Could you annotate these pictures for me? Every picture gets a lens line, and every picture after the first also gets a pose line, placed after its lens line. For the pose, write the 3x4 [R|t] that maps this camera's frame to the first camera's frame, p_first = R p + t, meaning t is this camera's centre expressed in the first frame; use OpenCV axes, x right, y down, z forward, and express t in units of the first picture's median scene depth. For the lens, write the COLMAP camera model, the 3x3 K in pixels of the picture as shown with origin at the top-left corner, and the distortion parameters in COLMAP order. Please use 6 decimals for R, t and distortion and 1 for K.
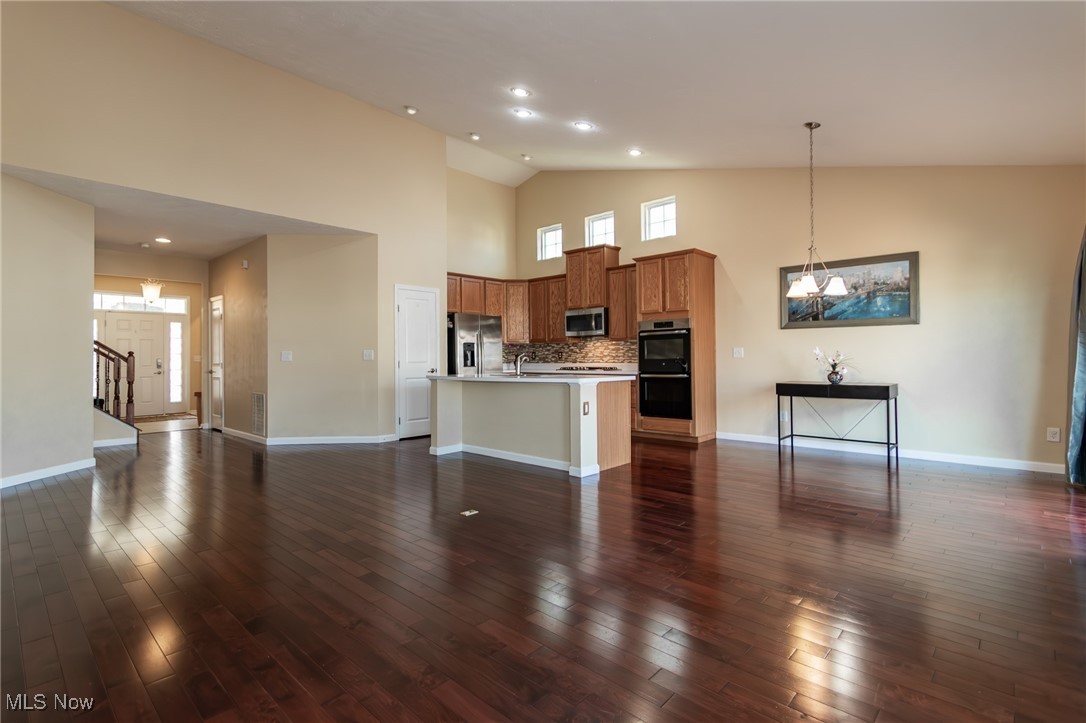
lens RADIAL K [[511.2, 0, 543.3], [0, 511.2, 345.8], [0, 0, 1]] dist [0.006317, -0.004783]
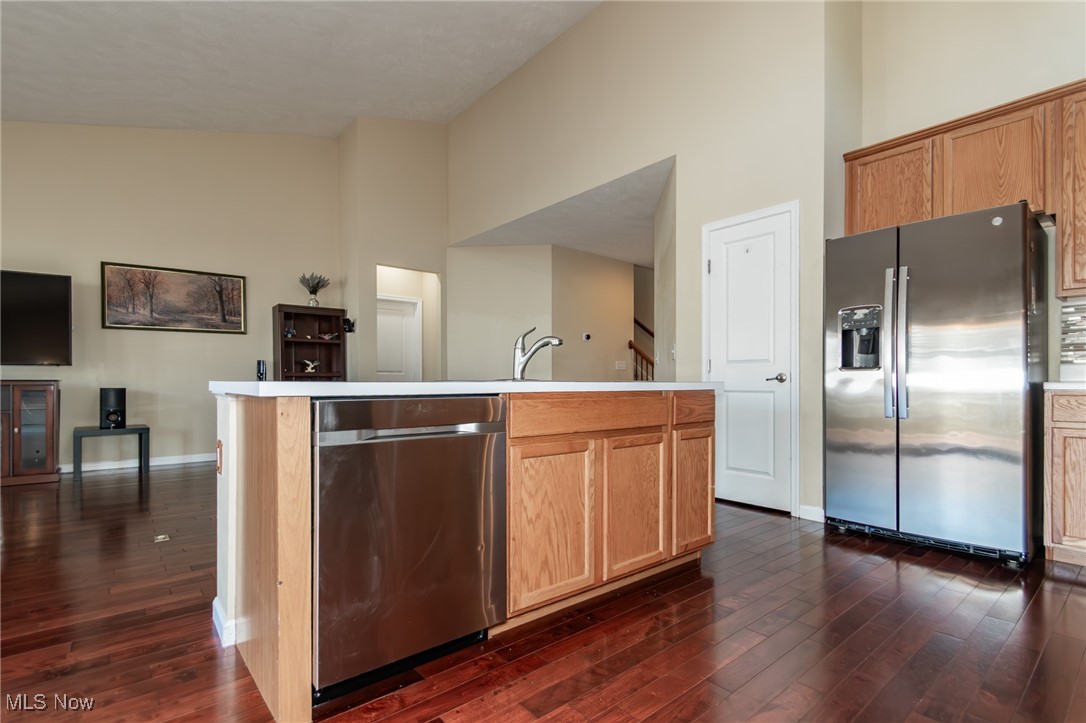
lens RADIAL K [[511.2, 0, 538.1], [0, 511.2, 382.3], [0, 0, 1]] dist [0.006317, -0.004783]
pose [[-0.125453, 0.007648, -0.992070, 0.276213], [0.024085, 0.999699, 0.004661, 0.043705], [0.991807, -0.023309, -0.125600, 0.815356]]
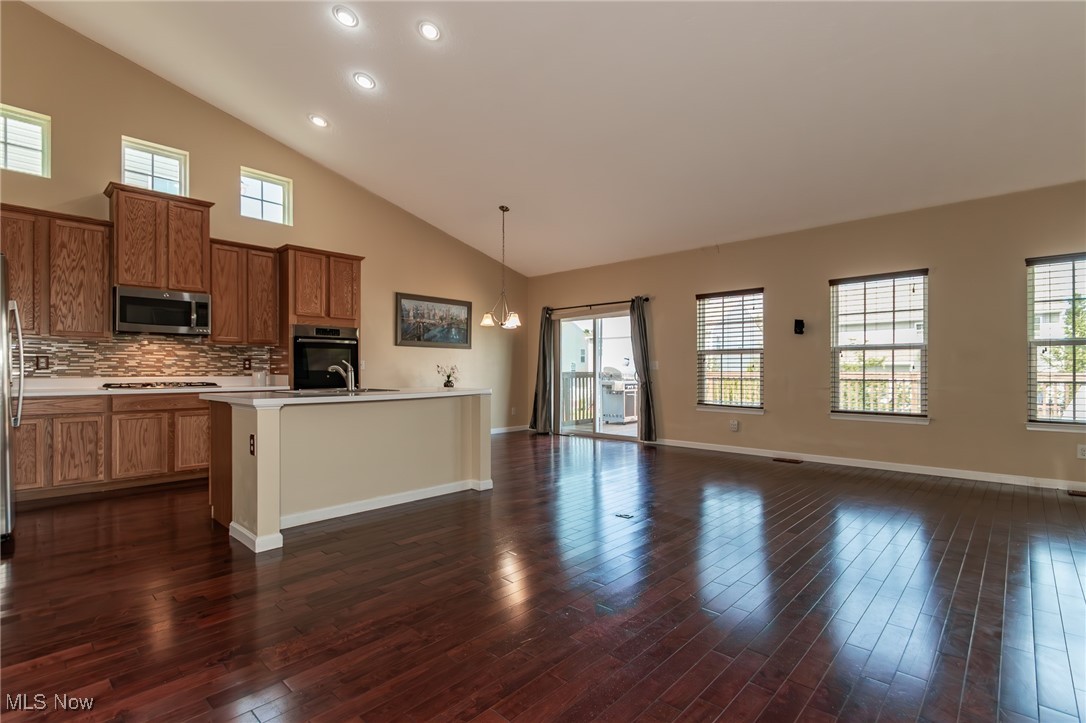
lens RADIAL K [[511.2, 0, 525.2], [0, 511.2, 371.3], [0, 0, 1]] dist [0.006317, -0.004783]
pose [[0.010617, 0.007858, 0.999913, -0.572303], [-0.022731, 0.999713, -0.007615, 0.023022], [-0.999685, -0.022648, 0.010792, 0.577757]]
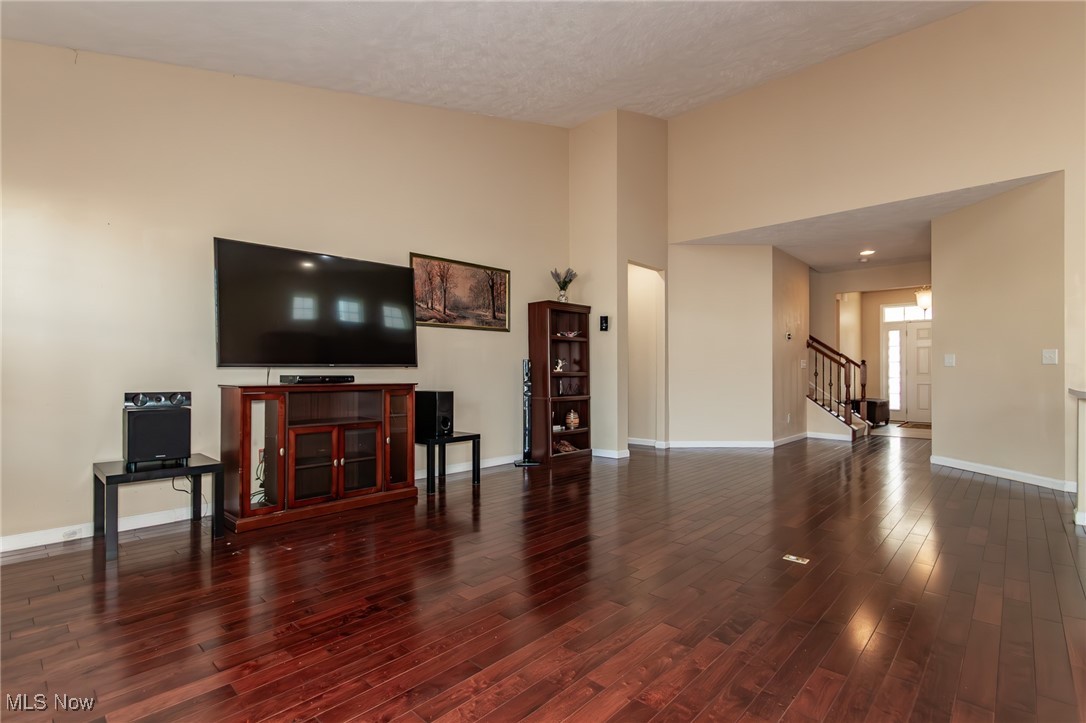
lens RADIAL K [[511.2, 0, 538.2], [0, 511.2, 371.5], [0, 0, 1]] dist [0.006317, -0.004783]
pose [[-0.006419, 0.004265, -0.999970, 0.292237], [0.023509, 0.999715, 0.004113, 0.017067], [0.999703, -0.023482, -0.006517, 0.297634]]
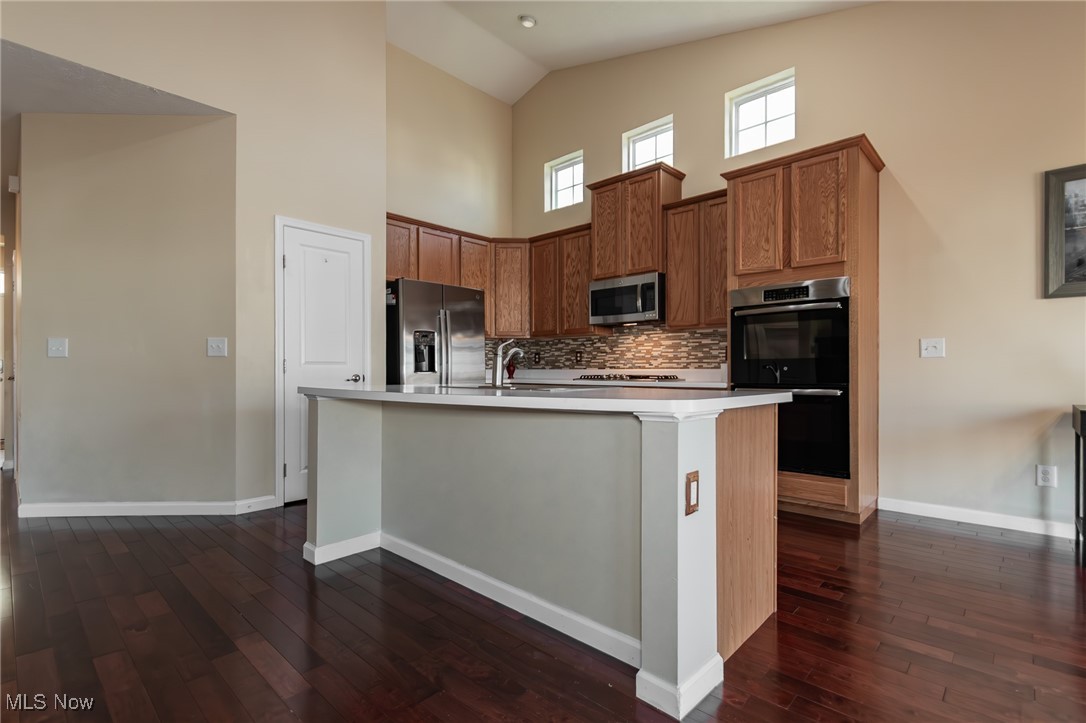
lens RADIAL K [[511.2, 0, 547.2], [0, 511.2, 365.7], [0, 0, 1]] dist [0.006317, -0.004783]
pose [[0.999948, 0.009536, -0.003579, -0.004272], [-0.009487, 0.999865, 0.013424, 0.024511], [0.003706, -0.013389, 0.999903, 0.425864]]
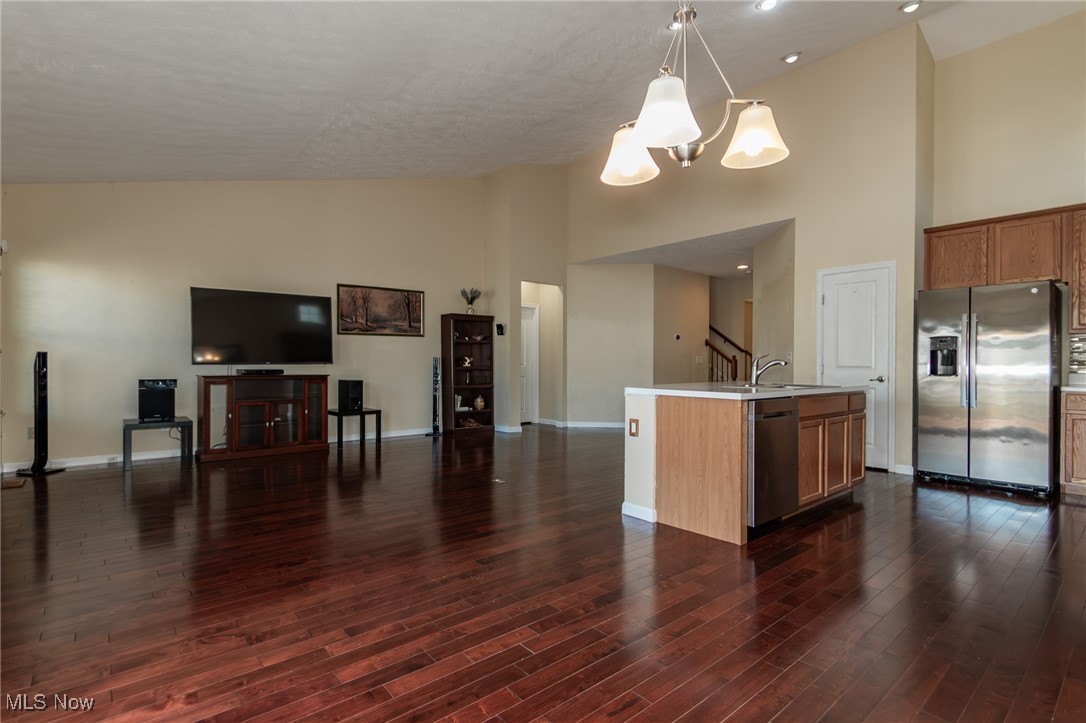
lens RADIAL K [[511.2, 0, 532.8], [0, 511.2, 367.1], [0, 0, 1]] dist [0.006317, -0.004783]
pose [[-0.116323, 0.013200, -0.993124, 0.528820], [0.020001, 0.999740, 0.010945, 0.014233], [0.993010, -0.018590, -0.116557, 0.590395]]
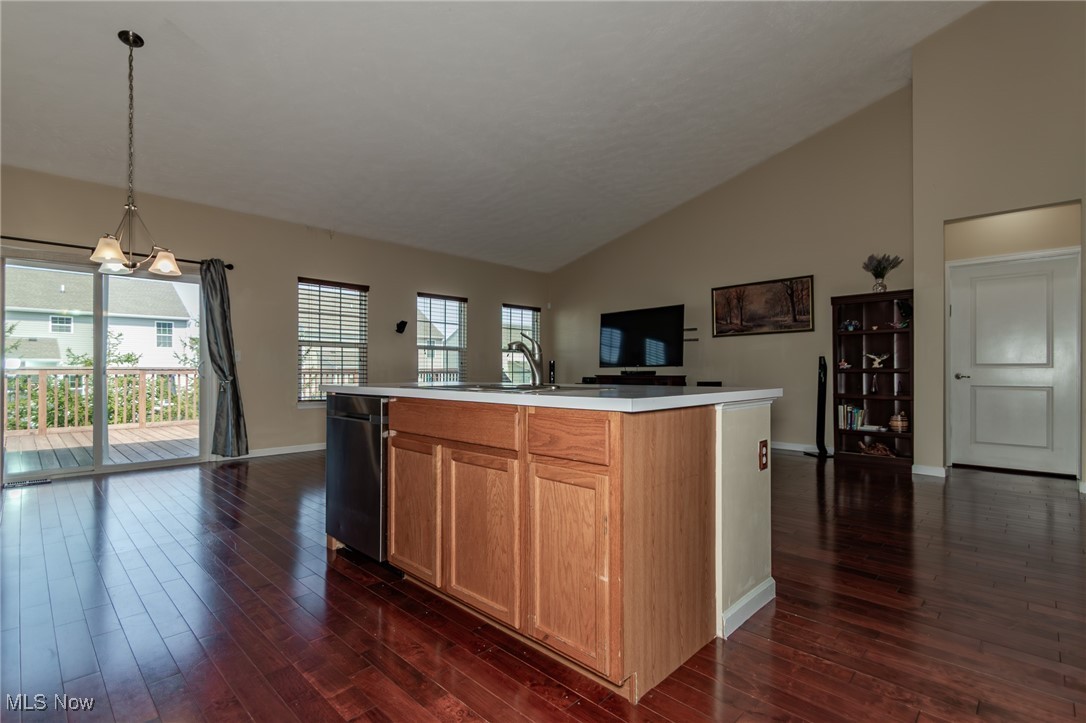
lens RADIAL K [[511.2, 0, 554.5], [0, 511.2, 369.5], [0, 0, 1]] dist [0.006317, -0.004783]
pose [[-0.999973, 0.005863, 0.004330, -0.057391], [0.005743, 0.999614, -0.027170, 0.042106], [-0.004488, -0.027145, -0.999621, 1.086044]]
